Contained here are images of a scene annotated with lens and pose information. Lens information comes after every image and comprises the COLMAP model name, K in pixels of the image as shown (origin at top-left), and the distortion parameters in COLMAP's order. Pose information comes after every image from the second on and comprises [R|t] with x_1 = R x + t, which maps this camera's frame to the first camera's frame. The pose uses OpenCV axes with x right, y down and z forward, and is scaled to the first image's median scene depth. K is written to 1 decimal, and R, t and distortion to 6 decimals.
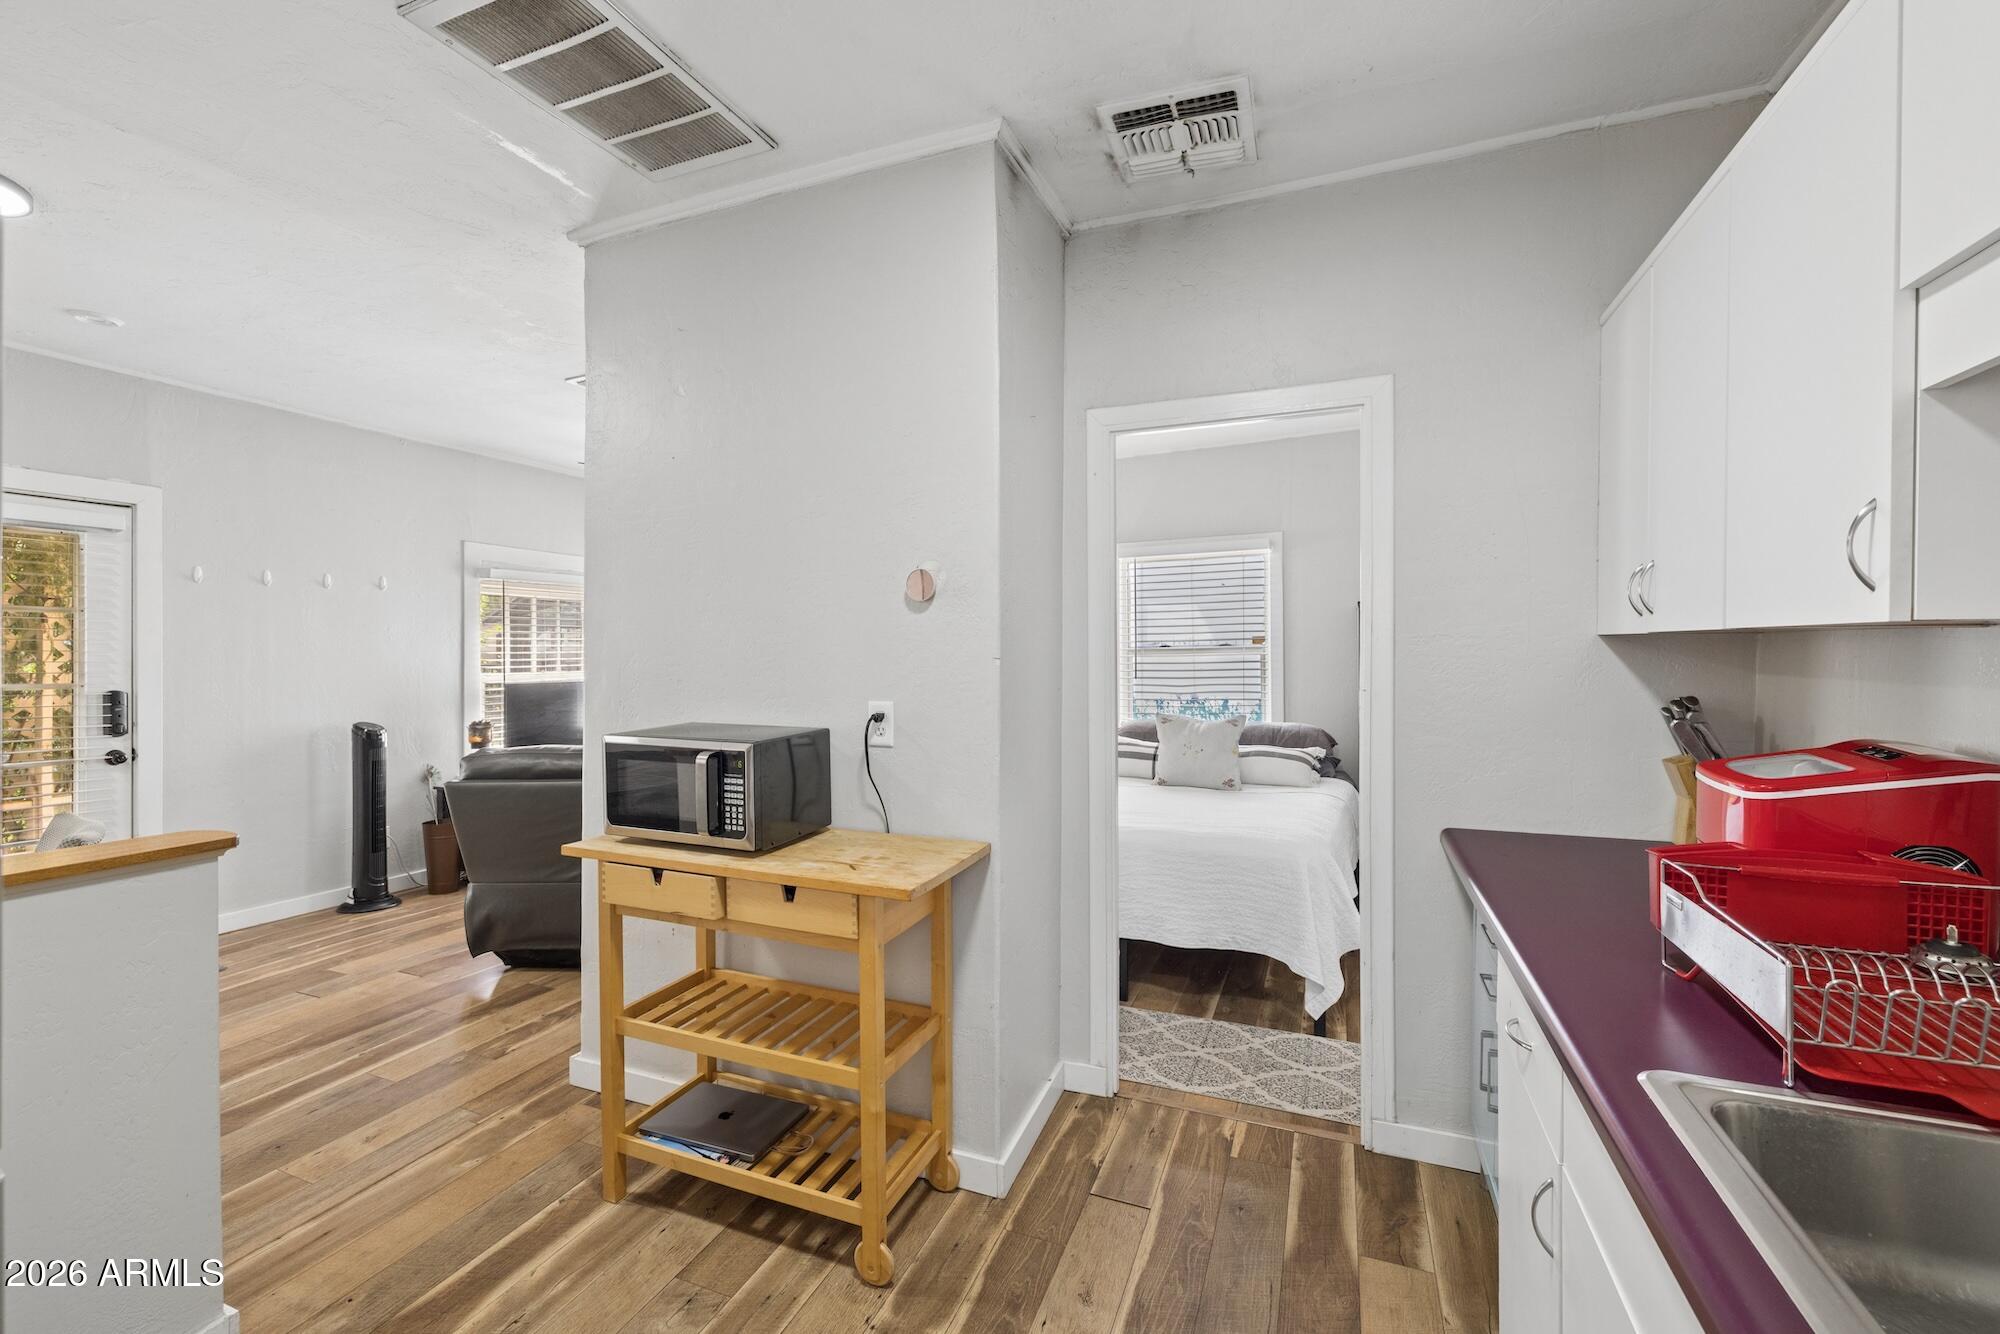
lens RADIAL K [[848.4, 0, 990.0], [0, 848.4, 656.1], [0, 0, 1]] dist [0.000286, -0.000129]
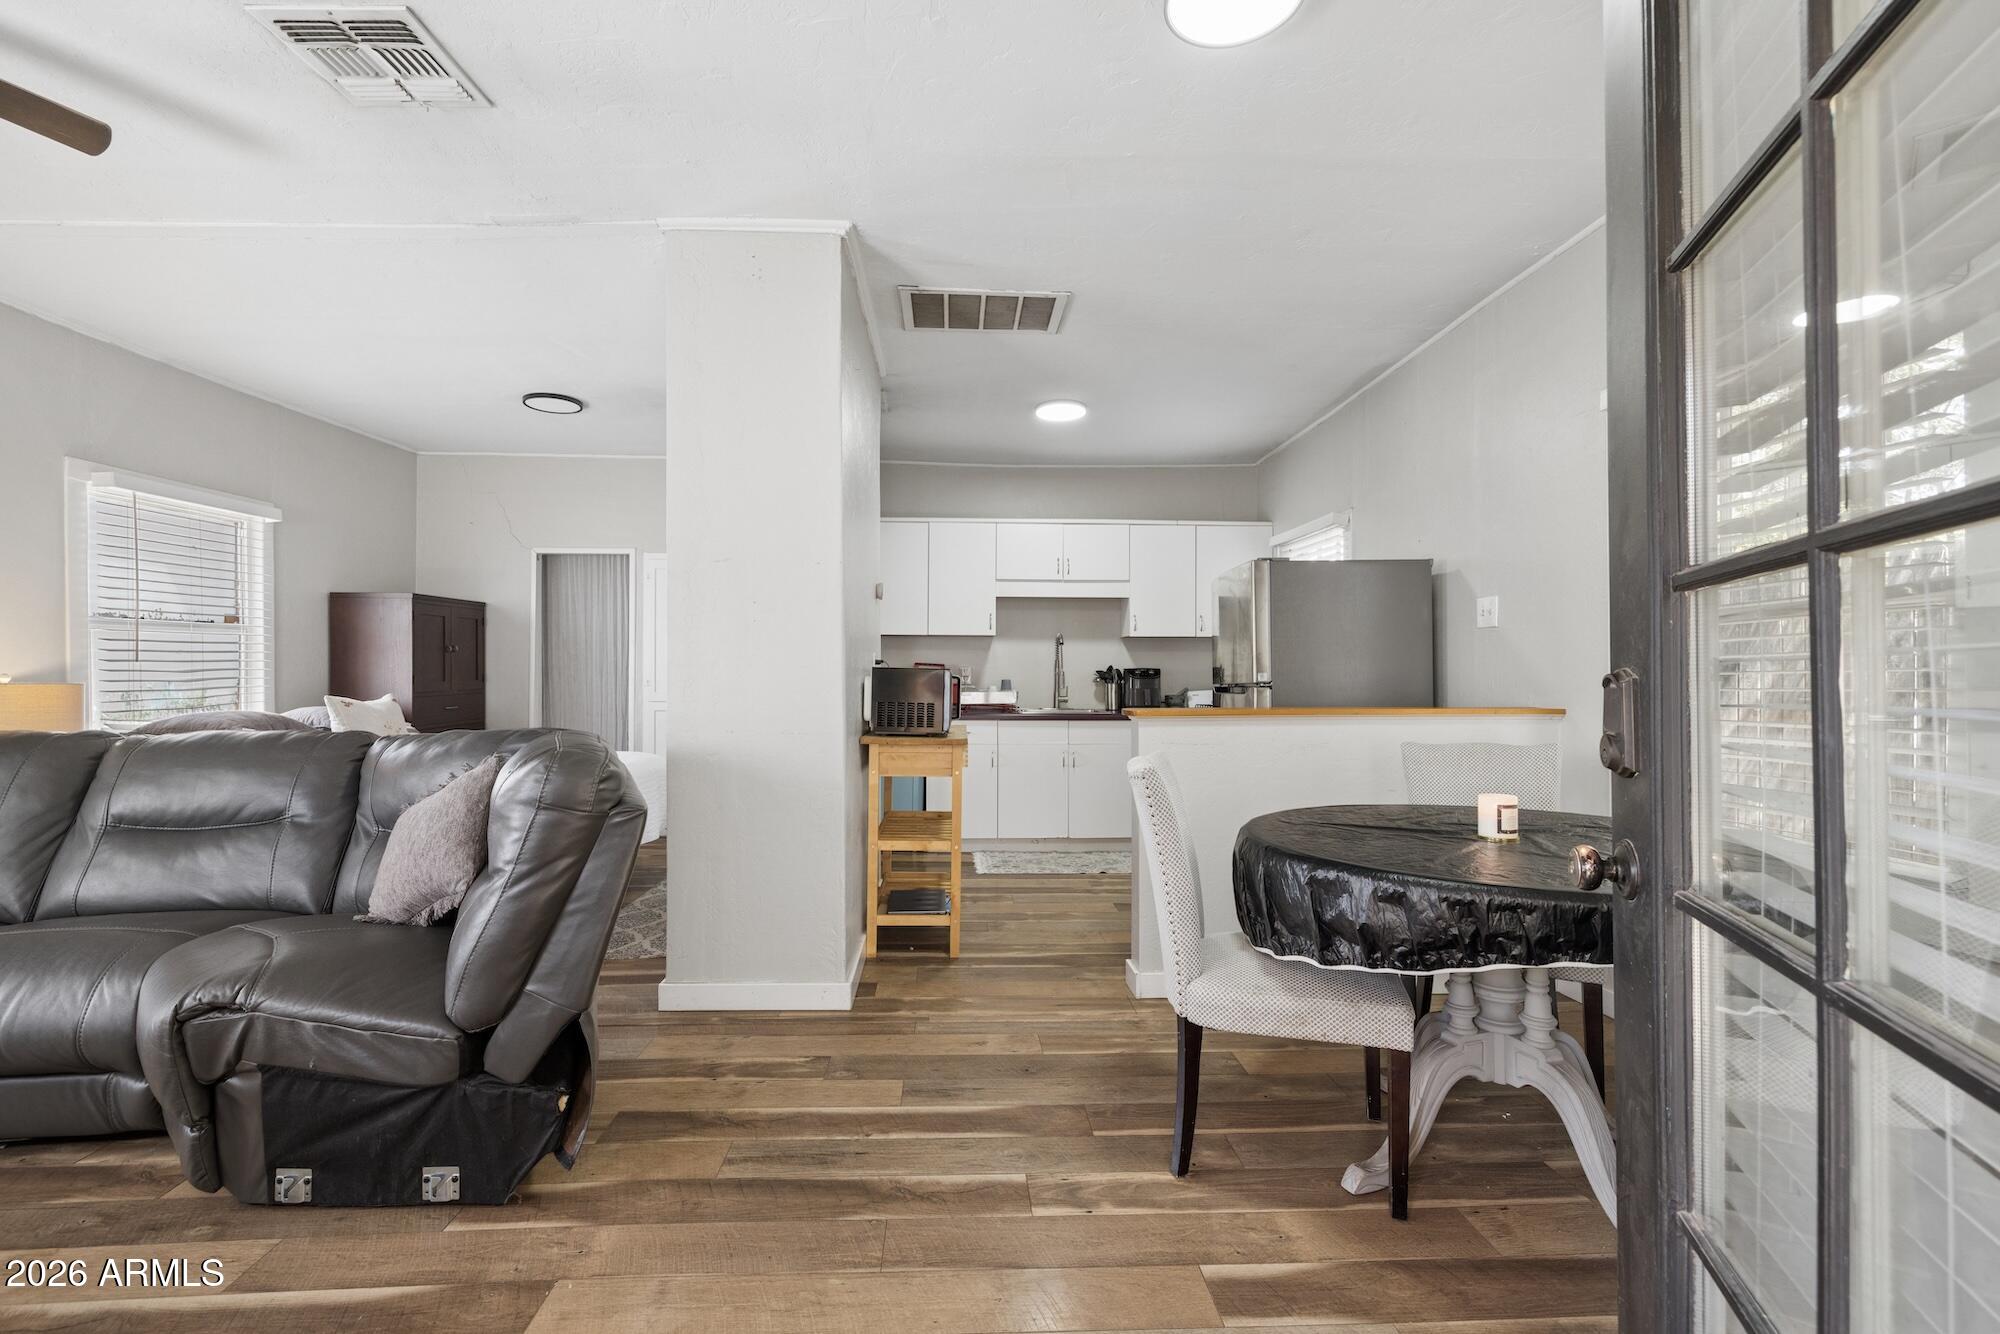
lens RADIAL K [[848.4, 0, 991.6], [0, 848.4, 672.3], [0, 0, 1]] dist [0.000286, -0.000129]
pose [[-0.429241, 0.005171, 0.903175, -1.764741], [0.002957, 0.999986, -0.004320, 0.094876], [-0.903185, 0.000816, -0.429251, 1.486995]]
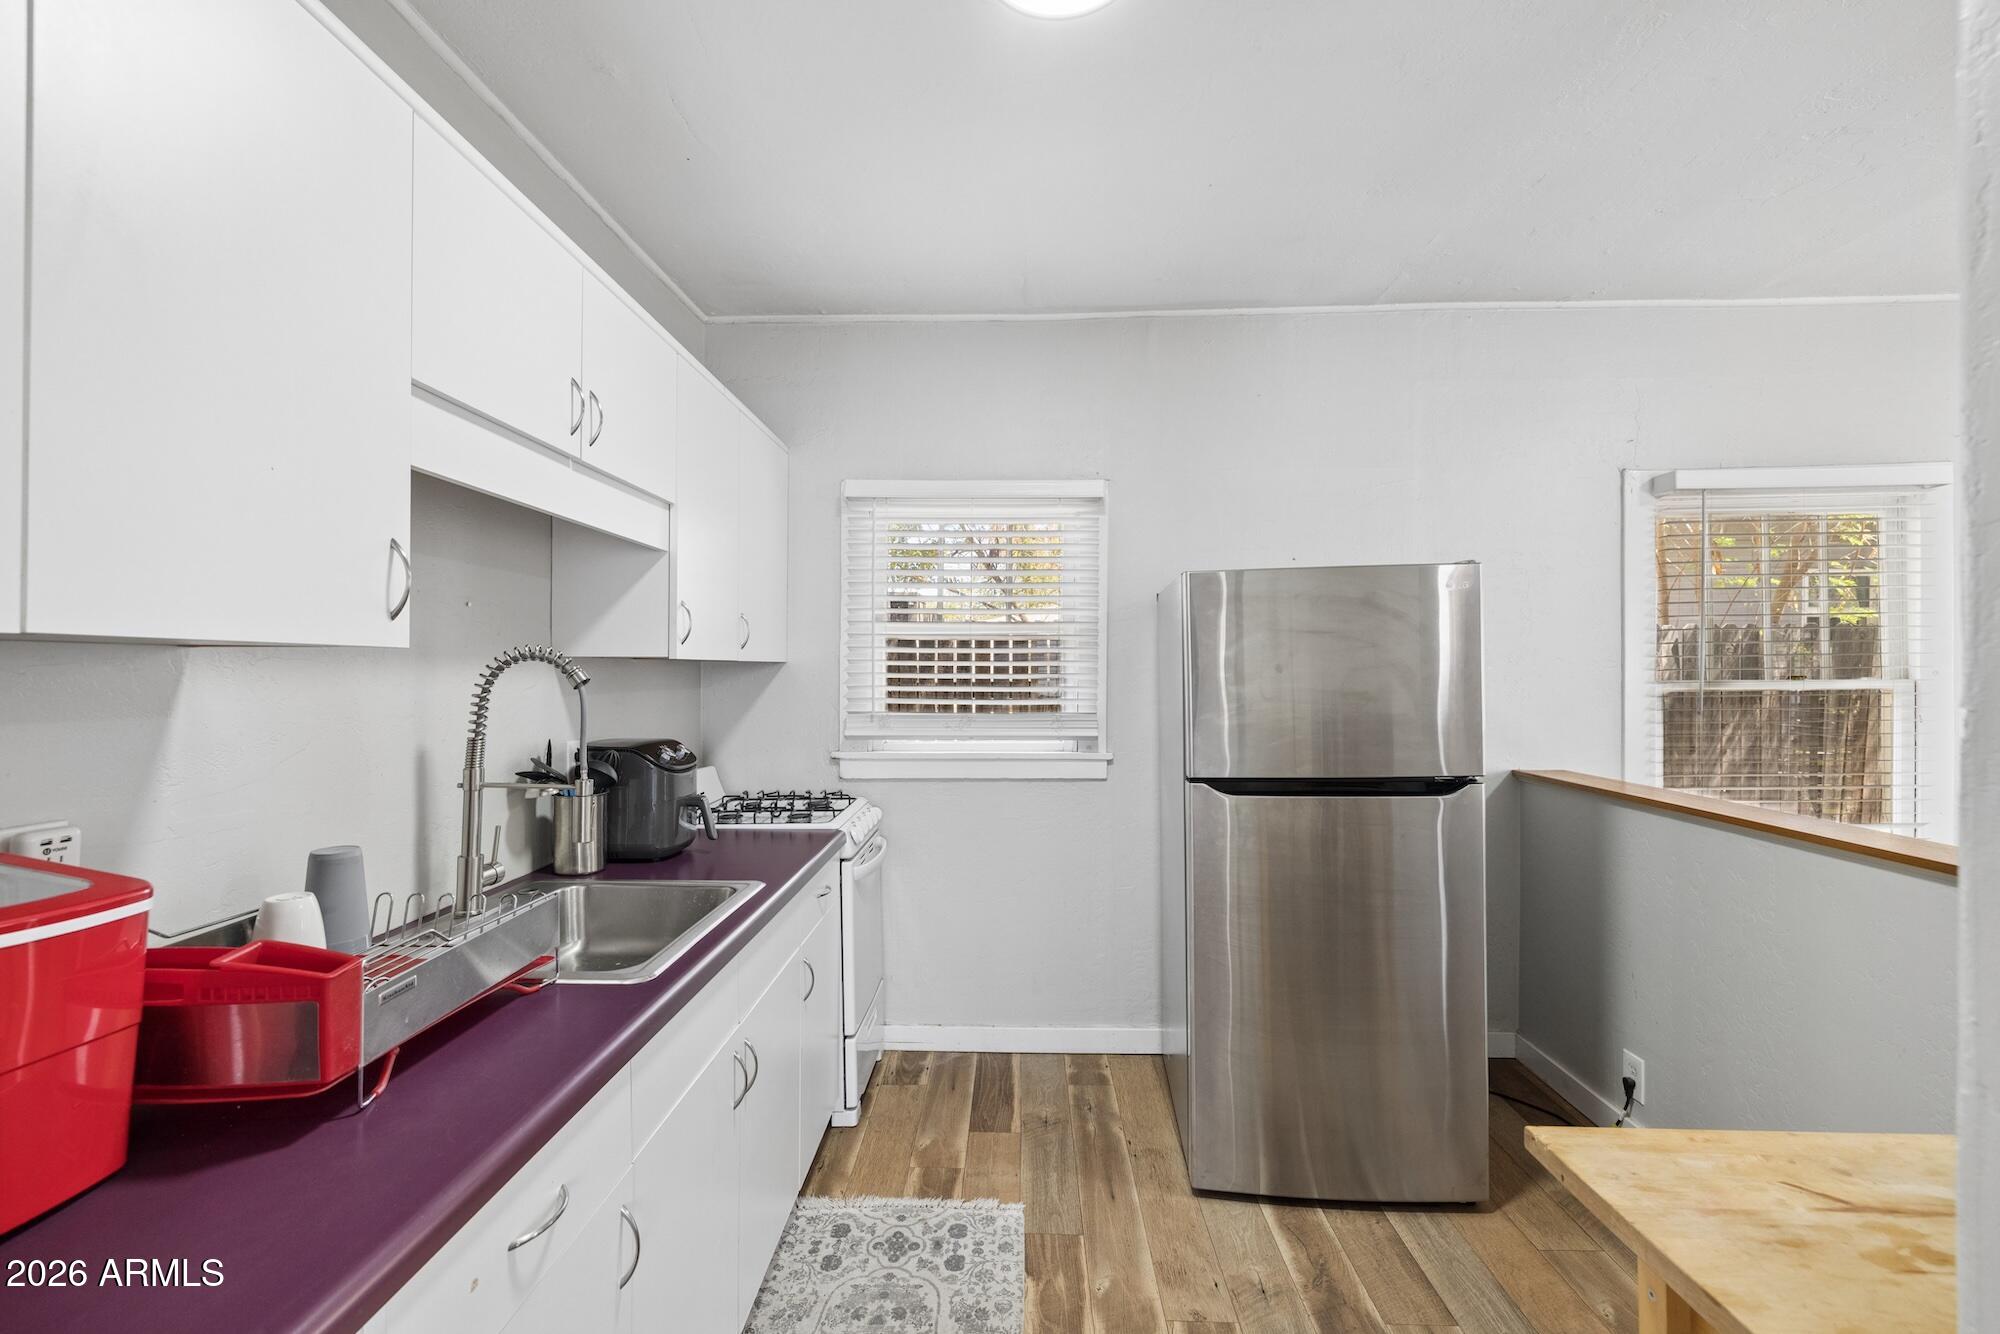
lens RADIAL K [[848.4, 0, 994.9], [0, 848.4, 663.8], [0, 0, 1]] dist [0.000286, -0.000129]
pose [[-0.932631, -0.002574, -0.360822, 0.302350], [-0.003109, 0.999995, 0.000902, -0.016401], [0.360818, 0.001963, -0.932634, 1.022891]]
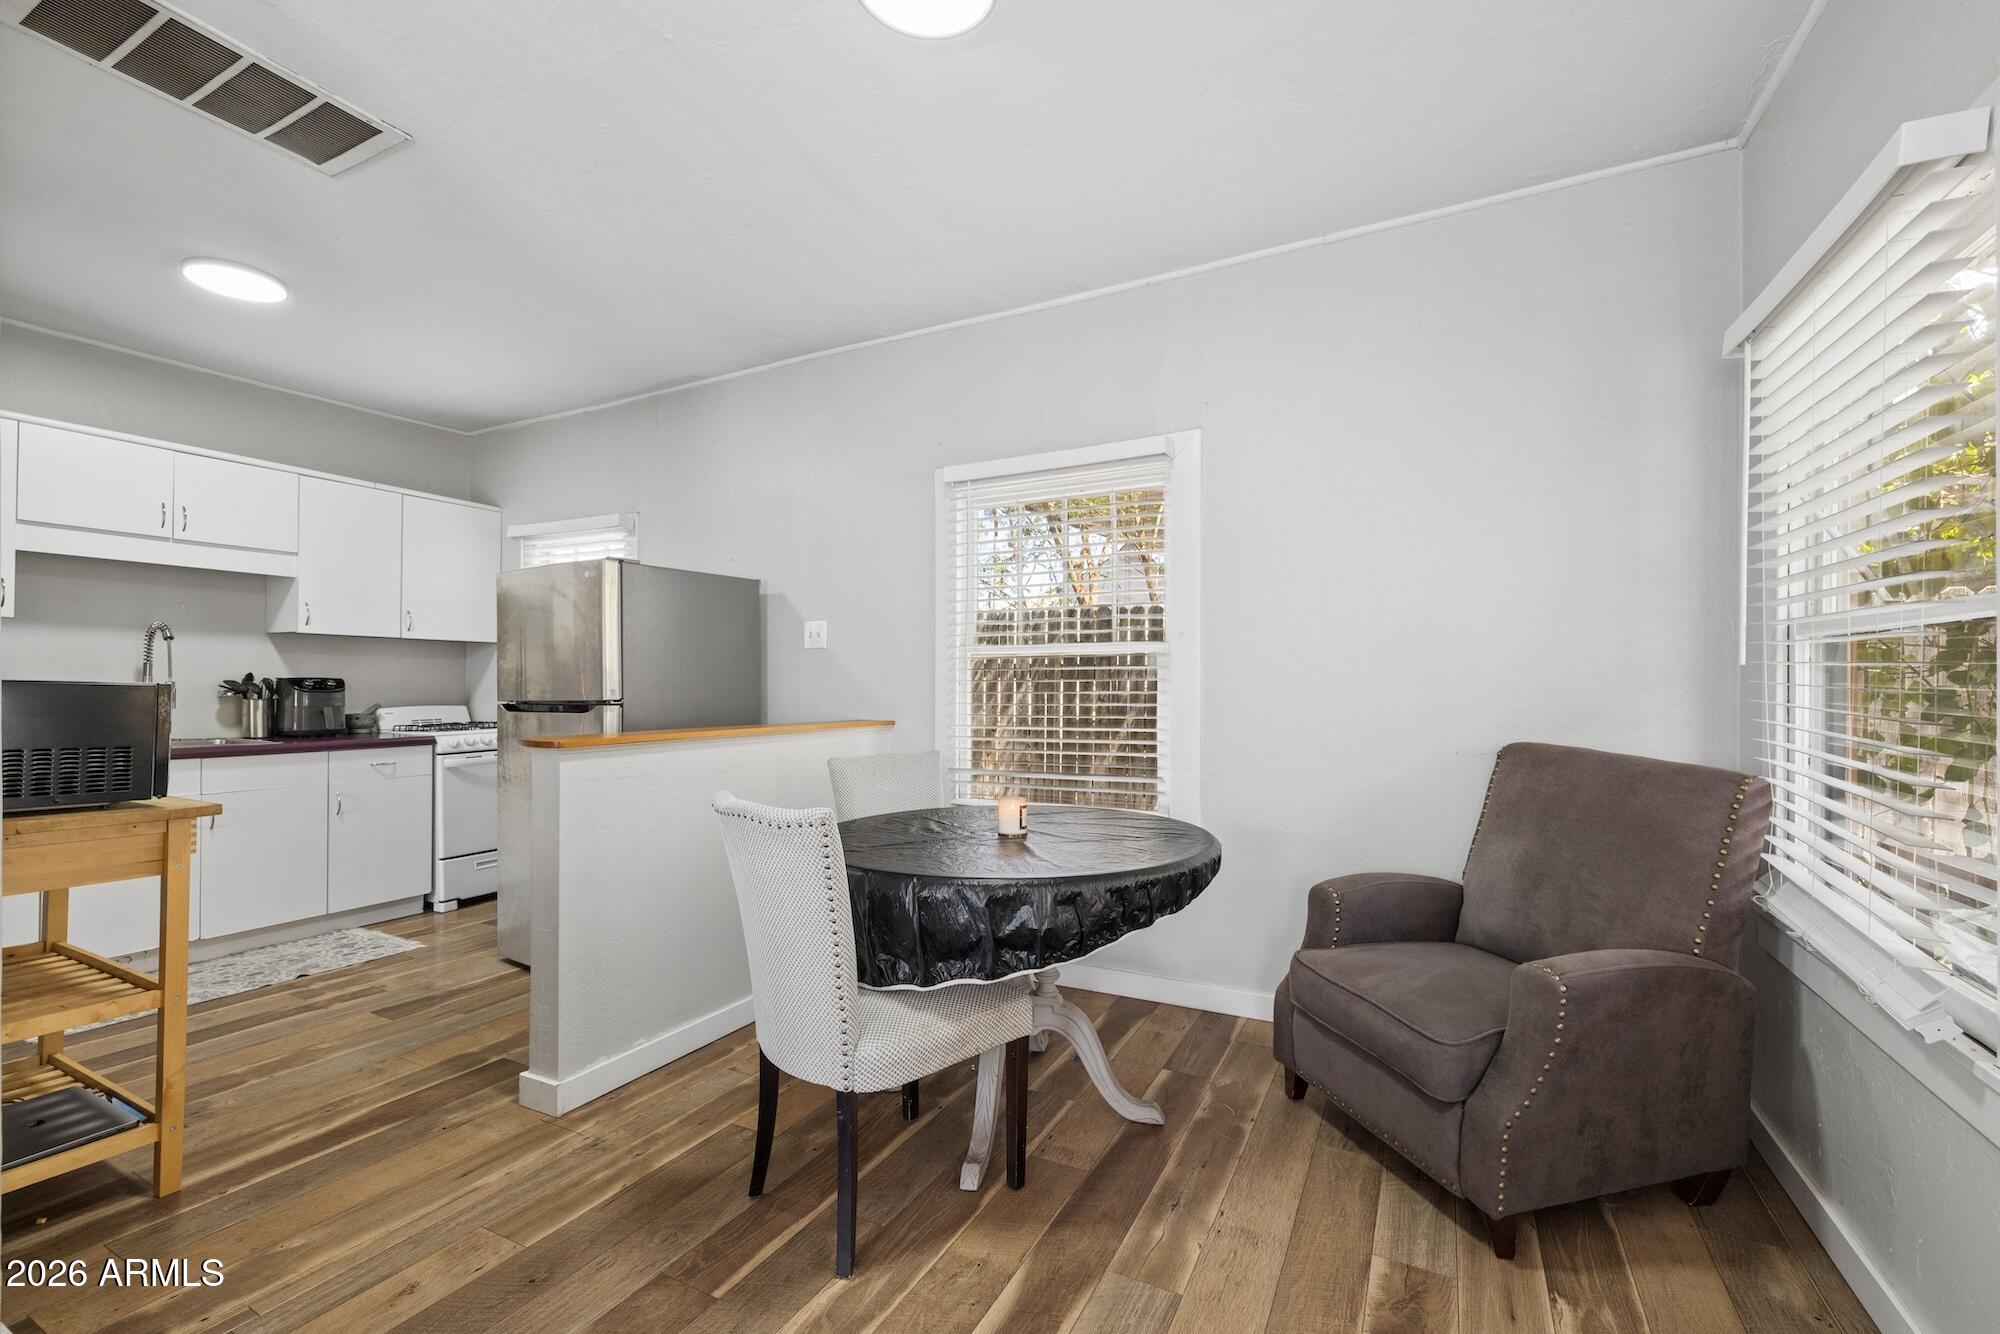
lens RADIAL K [[848.4, 0, 999.0], [0, 848.4, 679.6], [0, 0, 1]] dist [0.000286, -0.000129]
pose [[-0.996493, -0.004150, 0.083568, -1.284804], [-0.004582, 0.999977, -0.004981, 0.079417], [-0.083545, -0.005347, -0.996490, 1.676713]]
